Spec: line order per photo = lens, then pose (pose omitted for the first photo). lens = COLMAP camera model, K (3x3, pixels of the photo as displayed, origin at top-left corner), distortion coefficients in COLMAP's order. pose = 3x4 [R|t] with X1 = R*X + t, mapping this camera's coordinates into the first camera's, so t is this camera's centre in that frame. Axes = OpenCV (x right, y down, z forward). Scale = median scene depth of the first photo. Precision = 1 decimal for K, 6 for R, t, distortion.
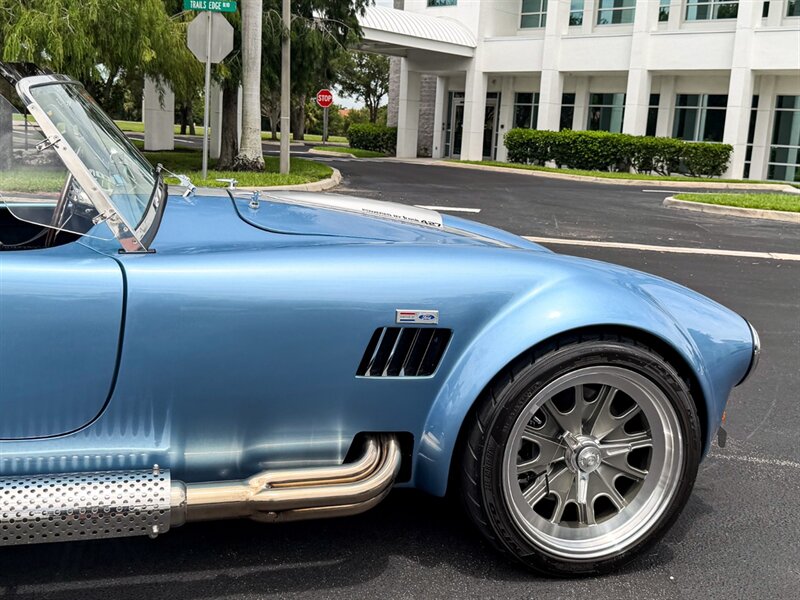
lens RADIAL K [[909.7, 0, 399.9], [0, 909.7, 287.2], [0, 0, 1]] dist [0.093159, -0.030997]
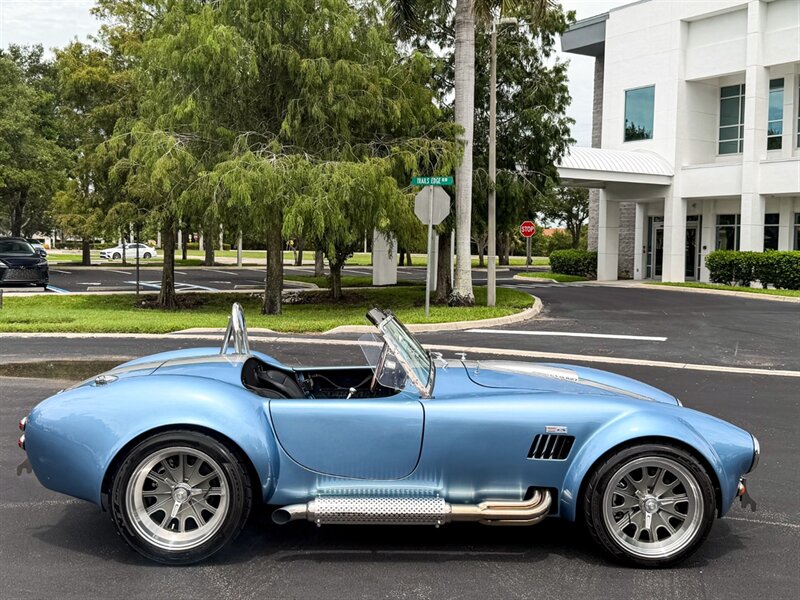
lens RADIAL K [[870.2, 0, 399.1], [0, 870.2, 278.2], [0, 0, 1]] dist [0.288056, -0.699800]
pose [[0.973250, -0.031291, -0.227606, 0.019561], [-0.001049, 0.990066, -0.140599, -0.003662], [0.229744, 0.137077, 0.963549, -0.151942]]
